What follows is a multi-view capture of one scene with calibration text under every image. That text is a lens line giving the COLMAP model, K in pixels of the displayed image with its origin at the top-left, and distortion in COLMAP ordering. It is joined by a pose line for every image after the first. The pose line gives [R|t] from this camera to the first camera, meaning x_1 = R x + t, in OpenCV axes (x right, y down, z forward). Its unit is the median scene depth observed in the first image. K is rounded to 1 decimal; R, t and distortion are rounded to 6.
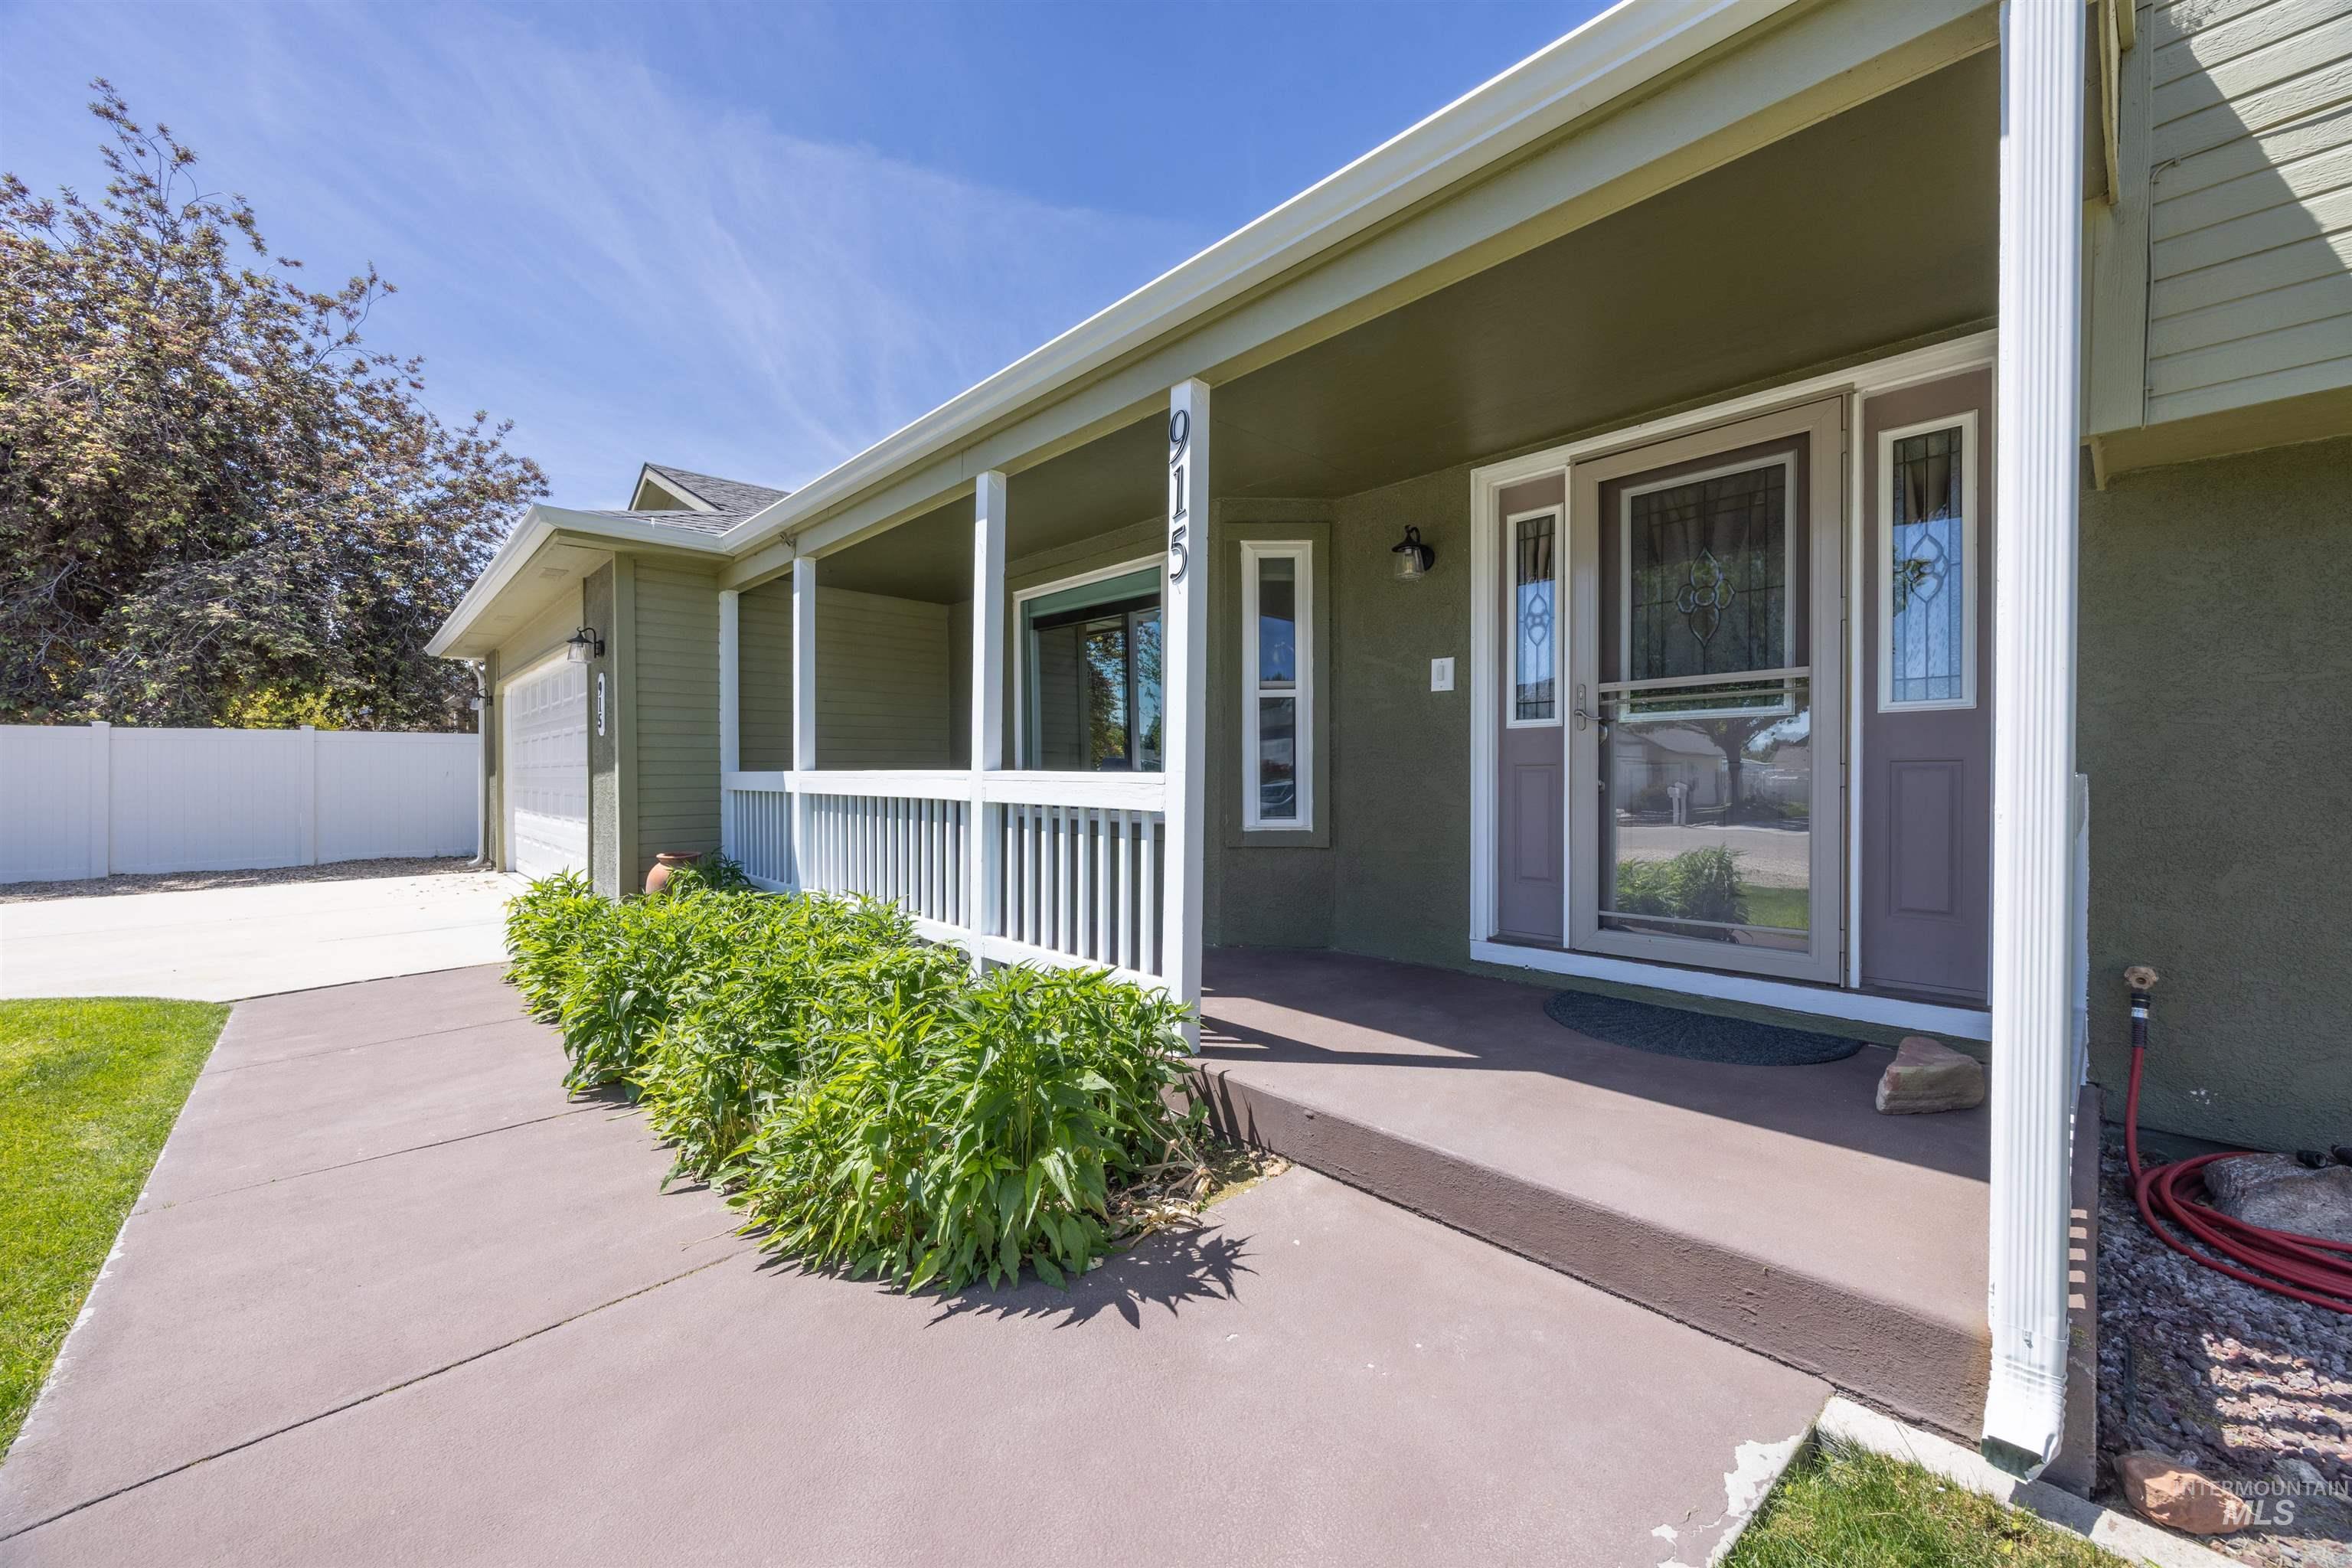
lens RADIAL K [[901.1, 0, 1167.3], [0, 901.1, 785.3], [0, 0, 1]] dist [0.006148, 0.000073]
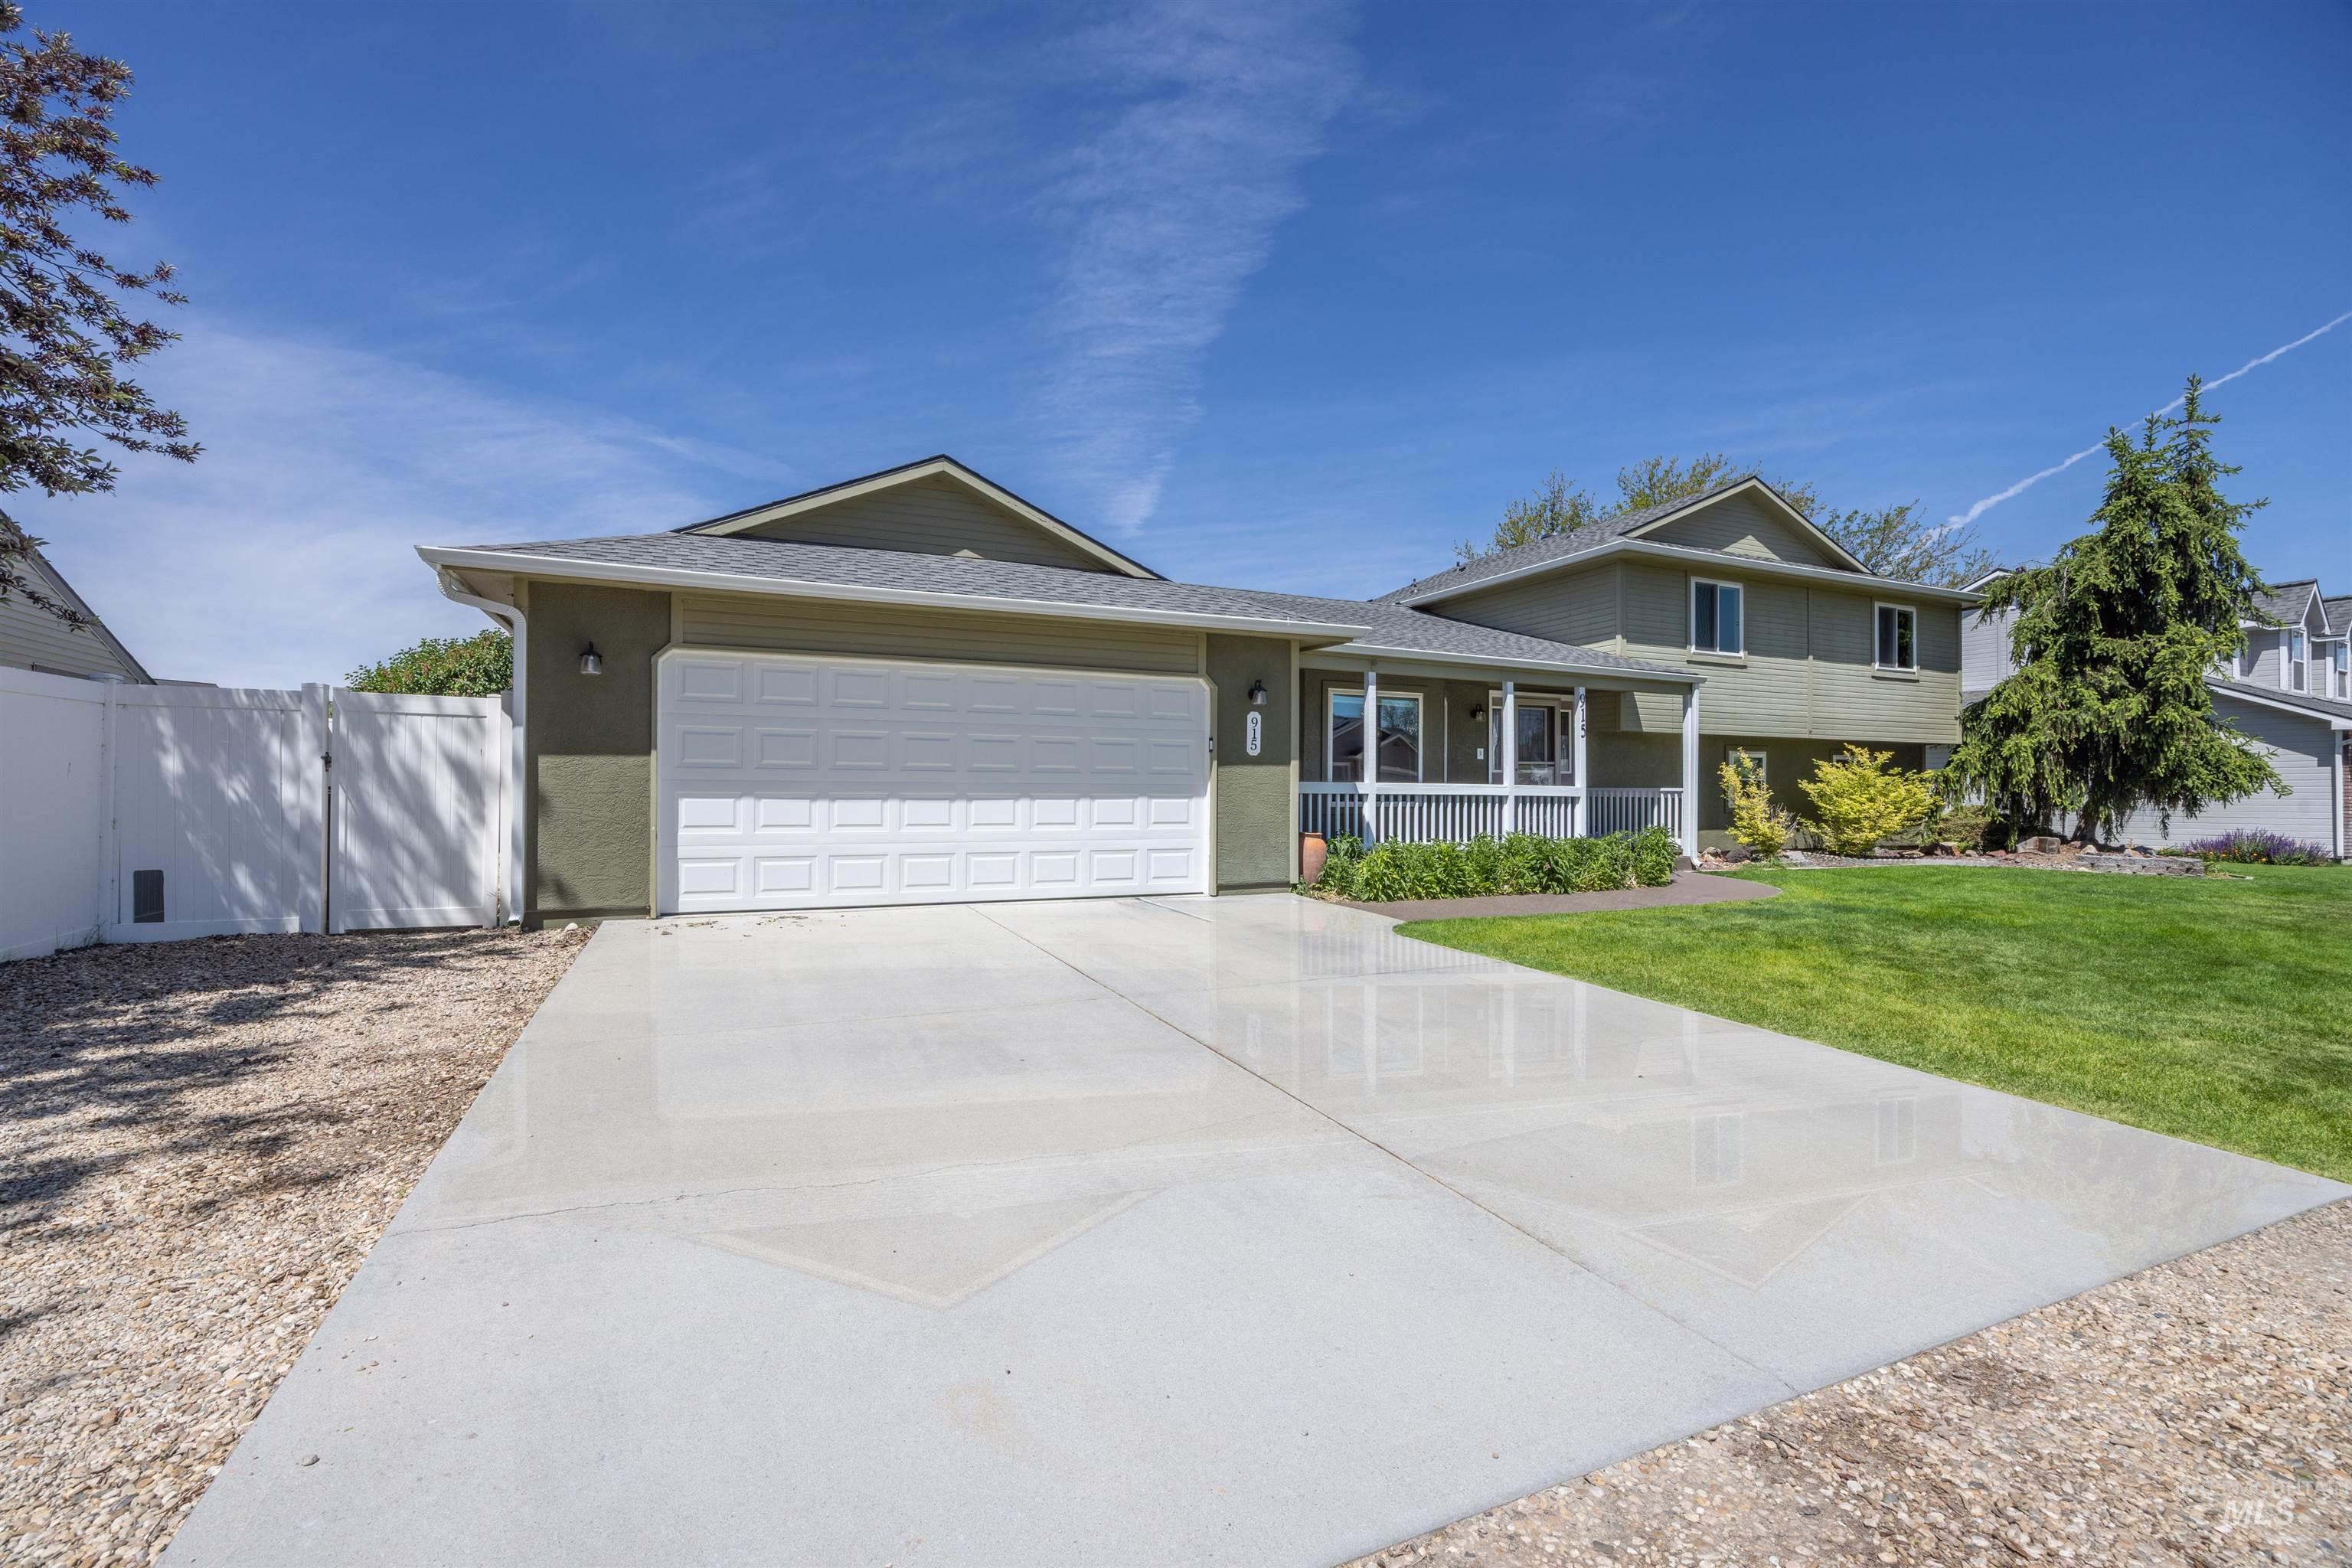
lens RADIAL K [[1039.7, 0, 1170.8], [0, 1039.7, 792.3], [0, 0, 1]] dist [-0.001365, -0.000078]
pose [[0.326865, -0.010950, 0.945008, -3.786011], [-0.000730, 0.999930, 0.011839, -0.030064], [-0.945071, -0.004559, 0.326834, 0.931502]]
